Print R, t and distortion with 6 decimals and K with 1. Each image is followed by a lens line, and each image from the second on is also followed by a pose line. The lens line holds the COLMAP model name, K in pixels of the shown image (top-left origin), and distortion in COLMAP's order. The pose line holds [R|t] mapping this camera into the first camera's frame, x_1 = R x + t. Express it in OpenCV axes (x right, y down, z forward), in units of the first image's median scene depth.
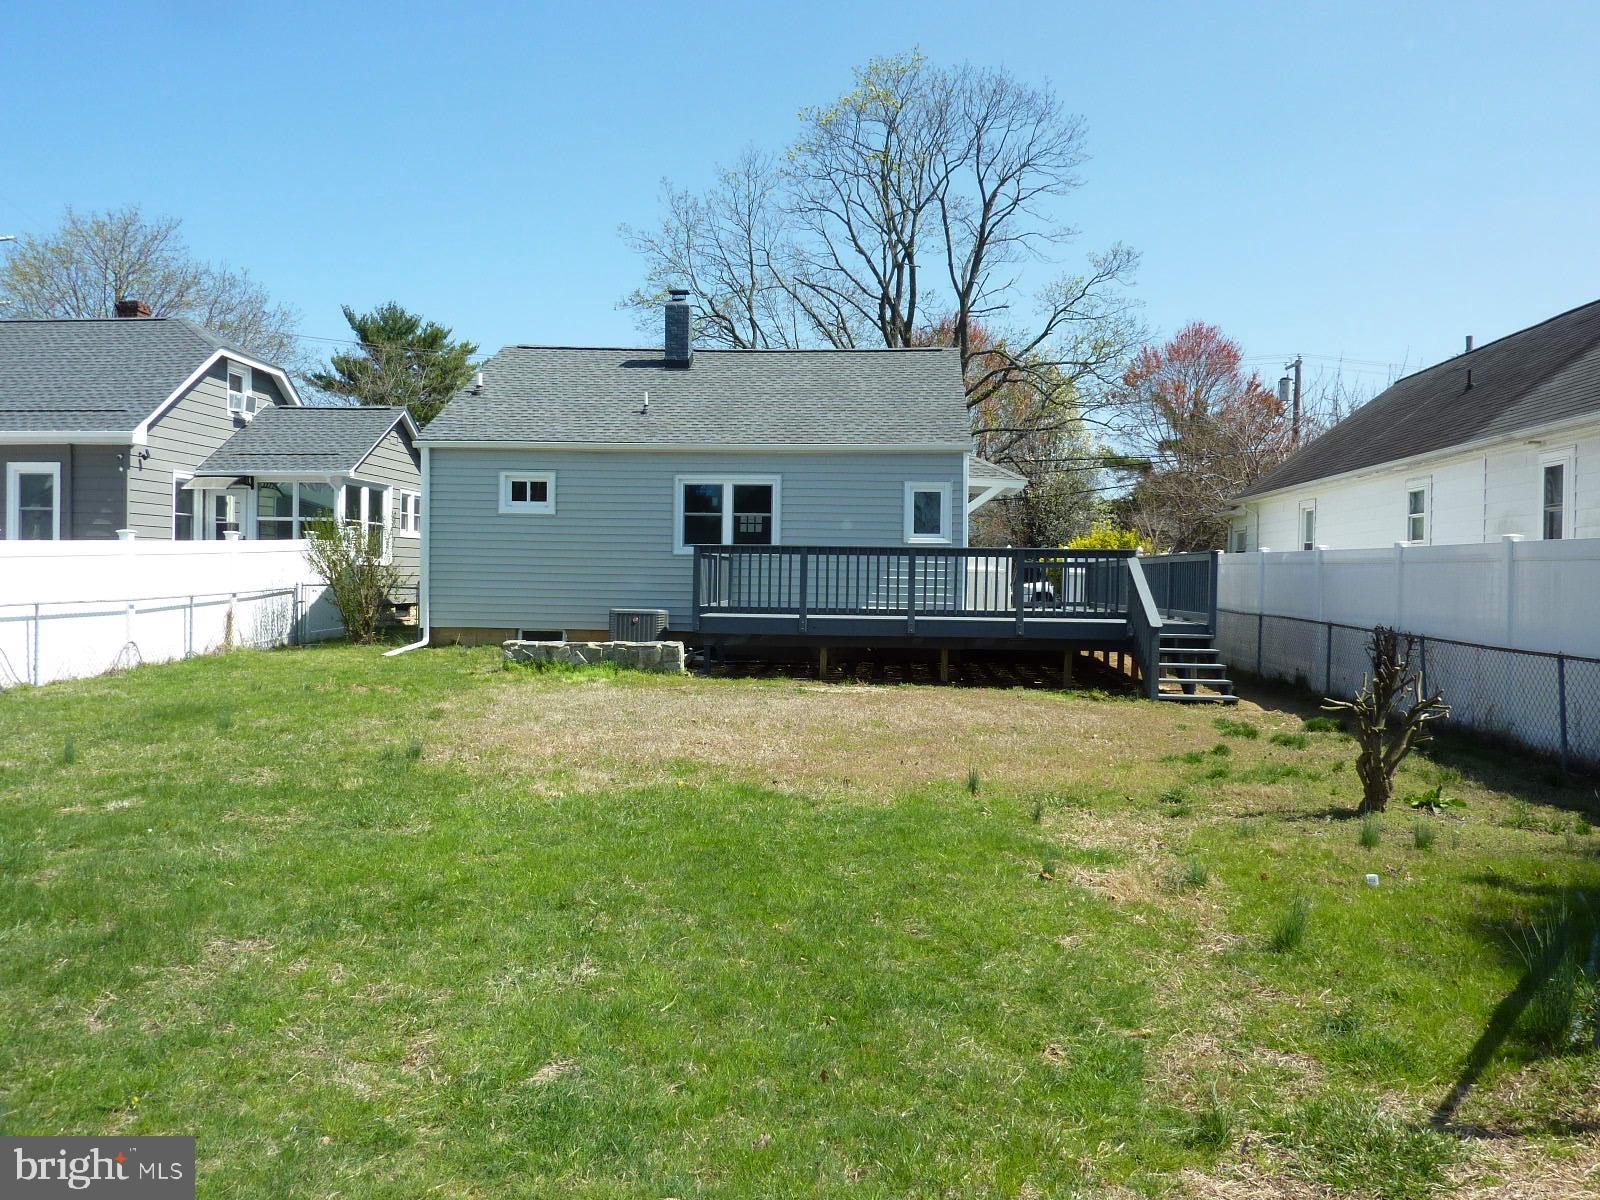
lens RADIAL K [[1219.5, 0, 806.6], [0, 1219.5, 598.1], [0, 0, 1]] dist [-0.016622, -0.011431]
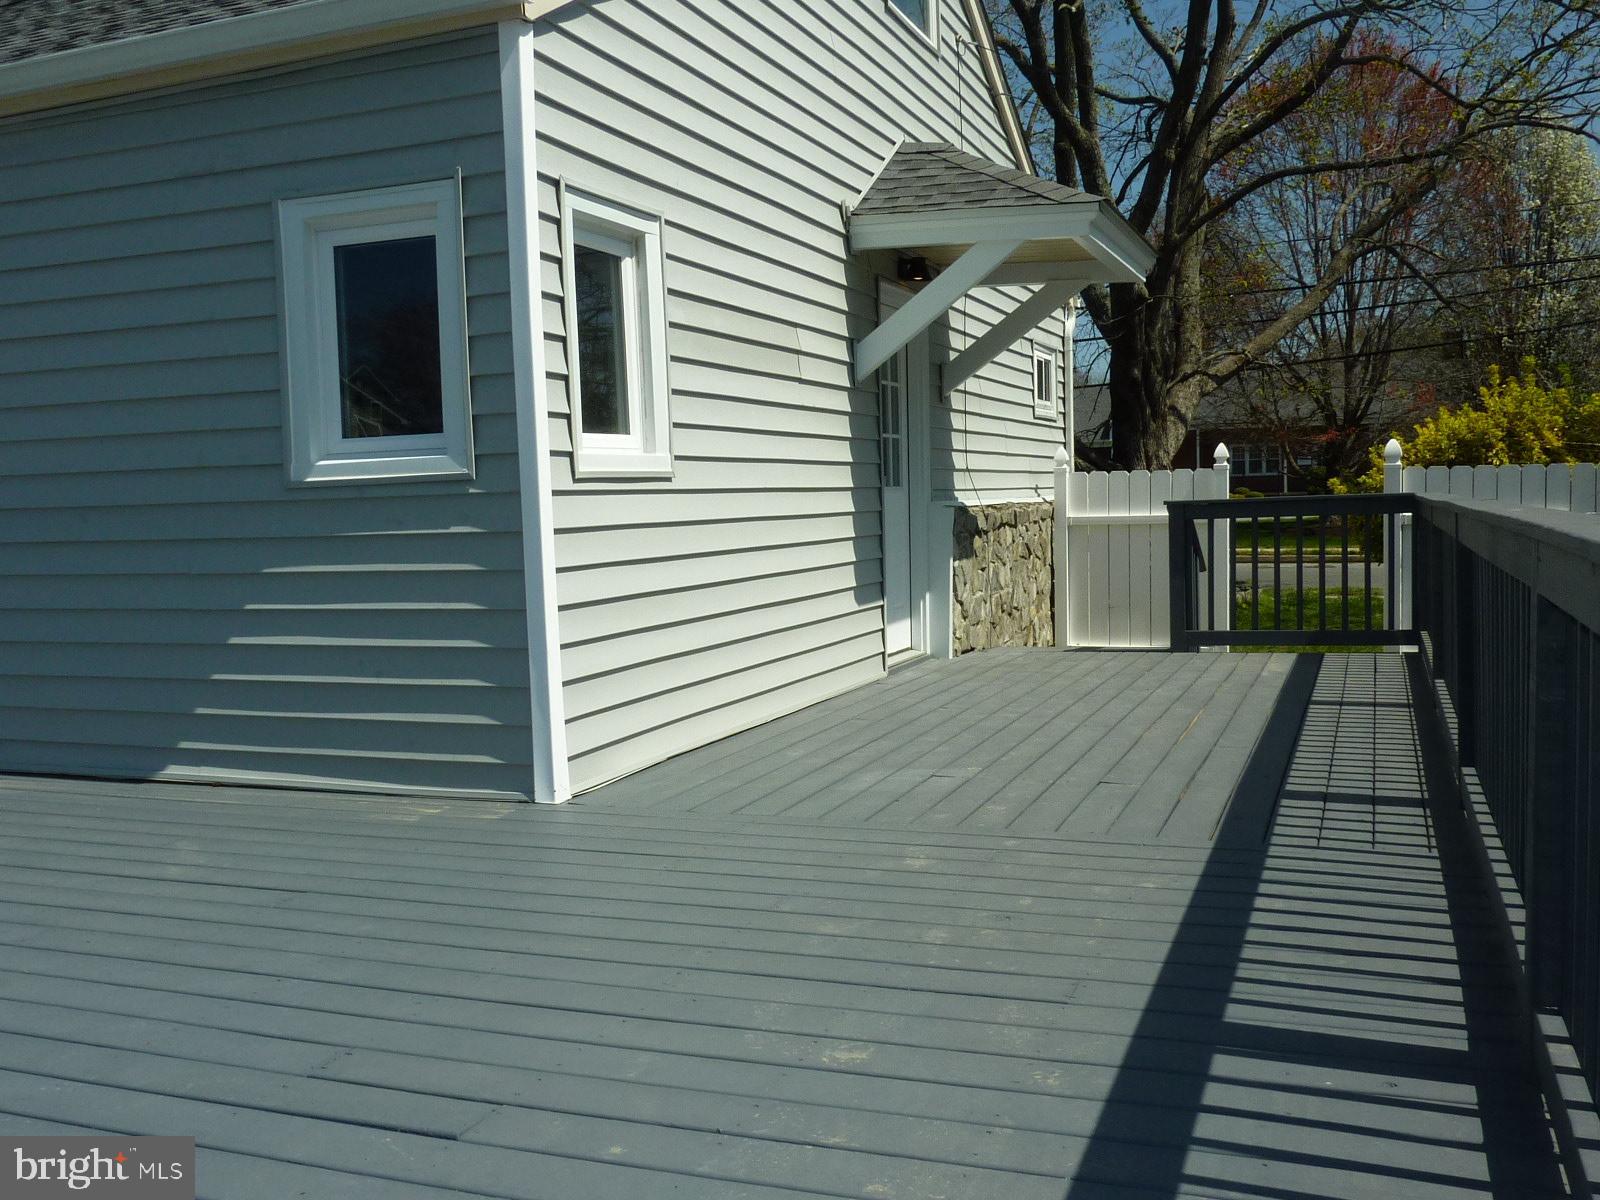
lens RADIAL K [[1487.1, 0, 803.1], [0, 1487.1, 594.5], [0, 0, 1]] dist [0.007881, -0.087137]
pose [[0.953987, -0.021599, -0.299068, 0.245048], [0.037384, 0.998188, 0.047160, -0.033953], [0.297508, -0.056170, 0.953066, 0.759920]]
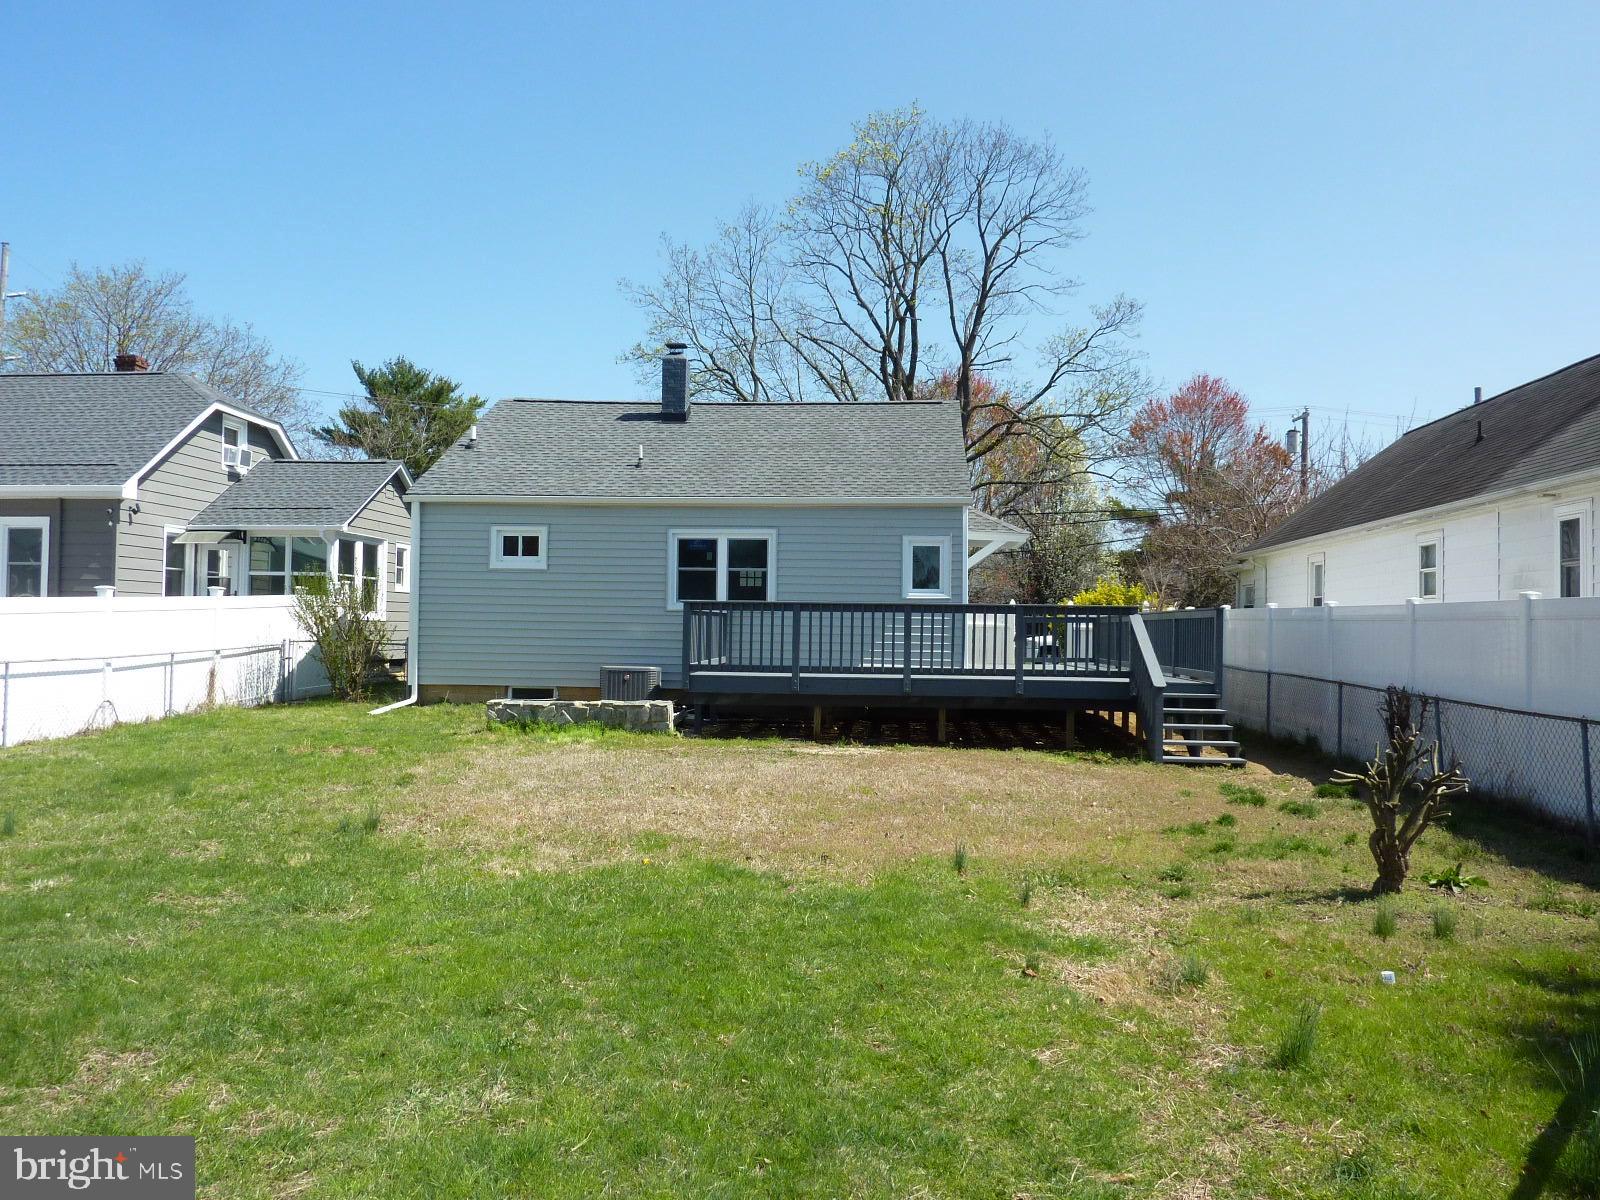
lens RADIAL K [[1219.5, 0, 806.6], [0, 1219.5, 598.1], [0, 0, 1]] dist [-0.016622, -0.011431]
pose [[0.999966, -0.000601, -0.008206, 0.010930], [0.000252, 0.999094, -0.042549, -0.003832], [0.008224, 0.042545, 0.999061, 0.022134]]
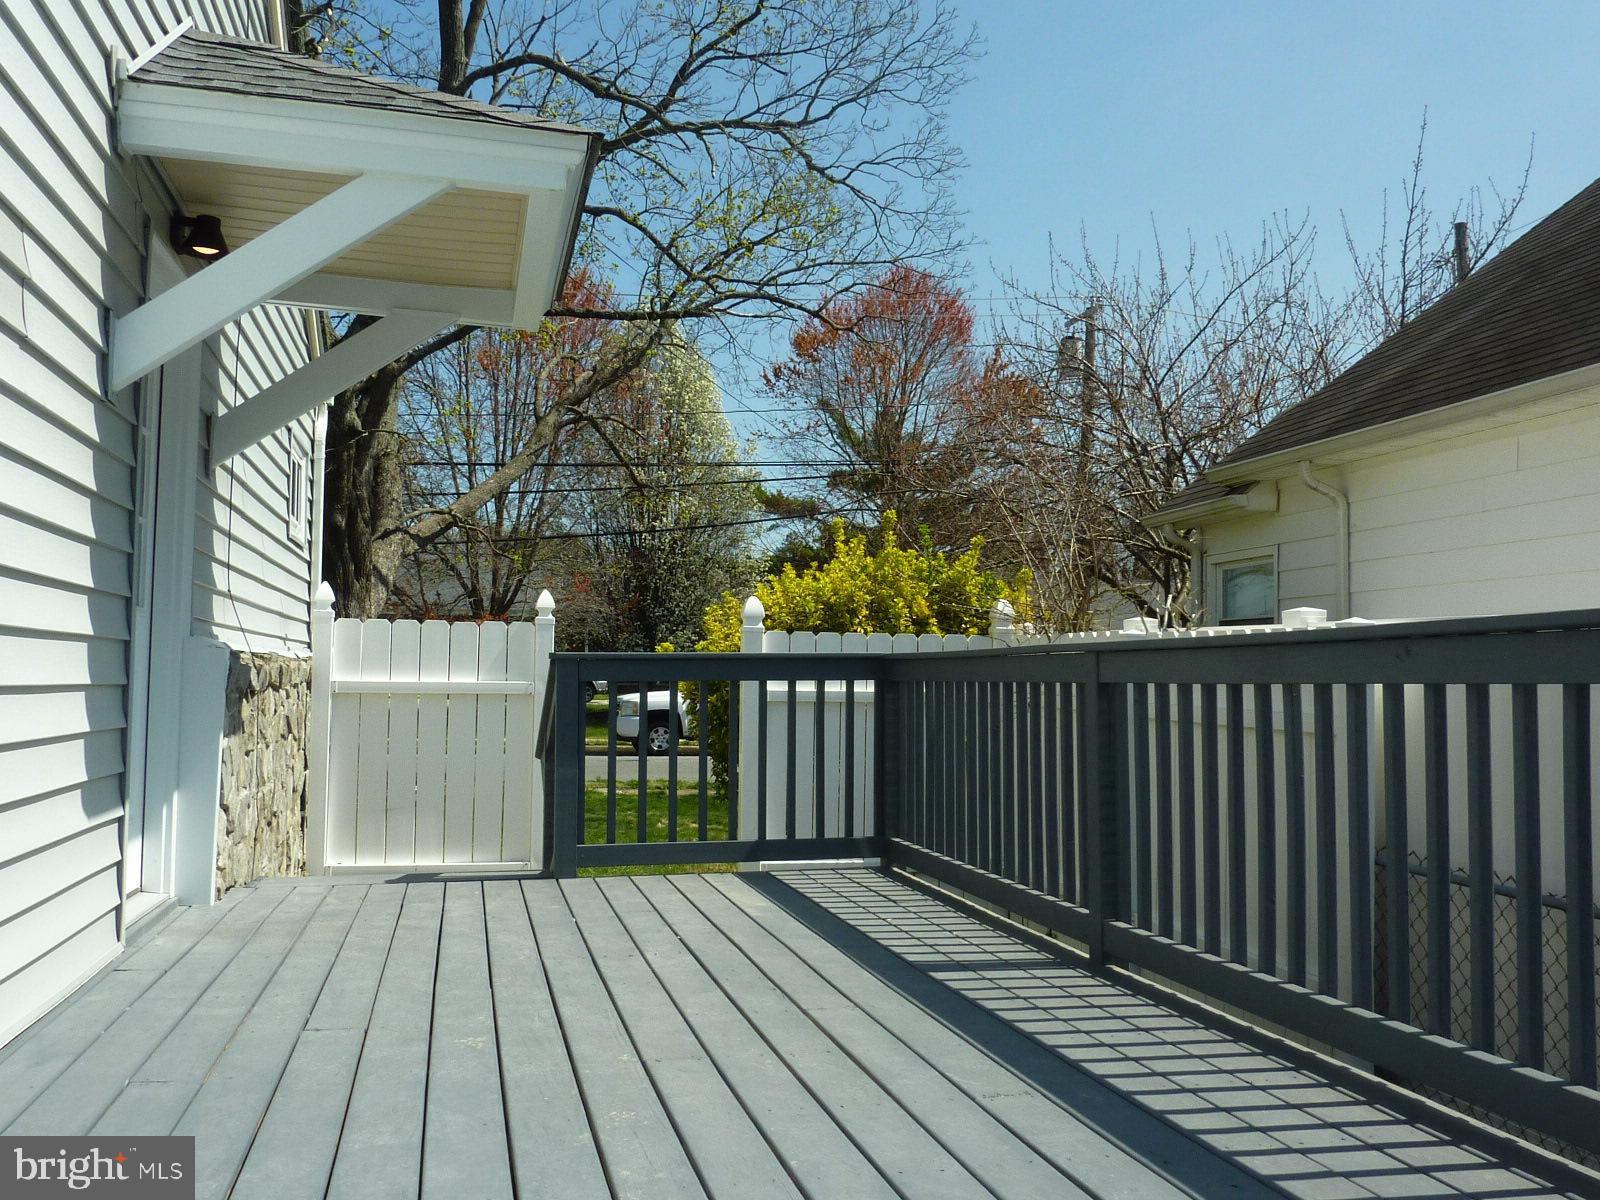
lens RADIAL K [[1487.1, 0, 803.1], [0, 1487.1, 594.5], [0, 0, 1]] dist [0.007881, -0.087137]
pose [[0.958859, 0.008420, 0.283756, 0.175521], [0.010807, 0.997753, -0.066128, -0.027876], [-0.283675, 0.066474, 0.956614, 0.921940]]
